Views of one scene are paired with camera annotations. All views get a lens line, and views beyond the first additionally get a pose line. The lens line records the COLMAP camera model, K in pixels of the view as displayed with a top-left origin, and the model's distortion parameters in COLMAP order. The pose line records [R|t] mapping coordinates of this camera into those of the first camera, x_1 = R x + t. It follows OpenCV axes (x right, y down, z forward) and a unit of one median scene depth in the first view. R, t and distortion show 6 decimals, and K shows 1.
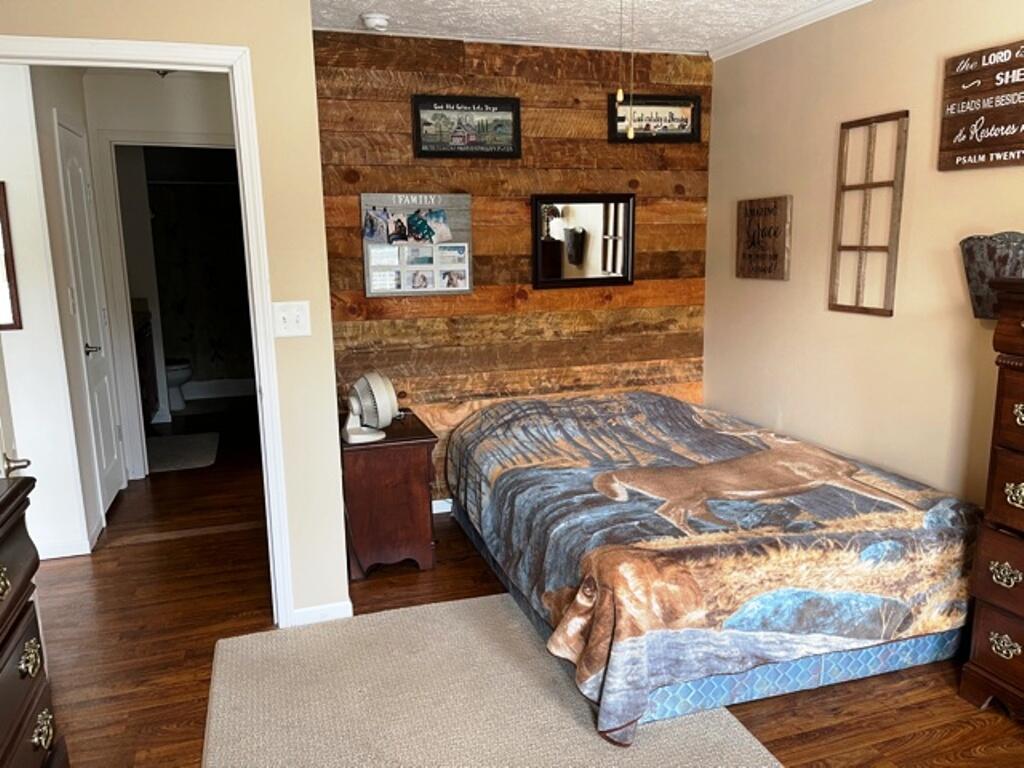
lens RADIAL K [[754.1, 0, 512.0], [0, 754.1, 384.0], [0, 0, 1]] dist [-0.002928, -0.003451]
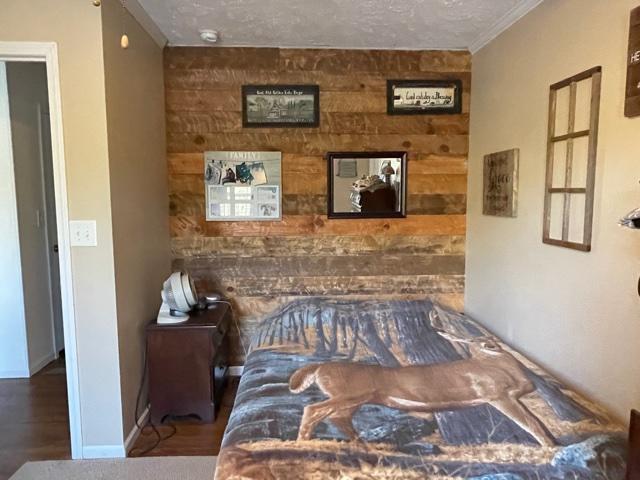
lens RADIAL K [[446.9, 0, 320.0], [0, 446.9, 240.0], [0, 0, 1]] dist [-0.034135, 0.094241]
pose [[0.965807, 0.040011, -0.256156, 0.236795], [-0.061398, 0.995212, -0.076044, -0.024562], [0.251887, 0.089171, 0.963640, 0.214328]]
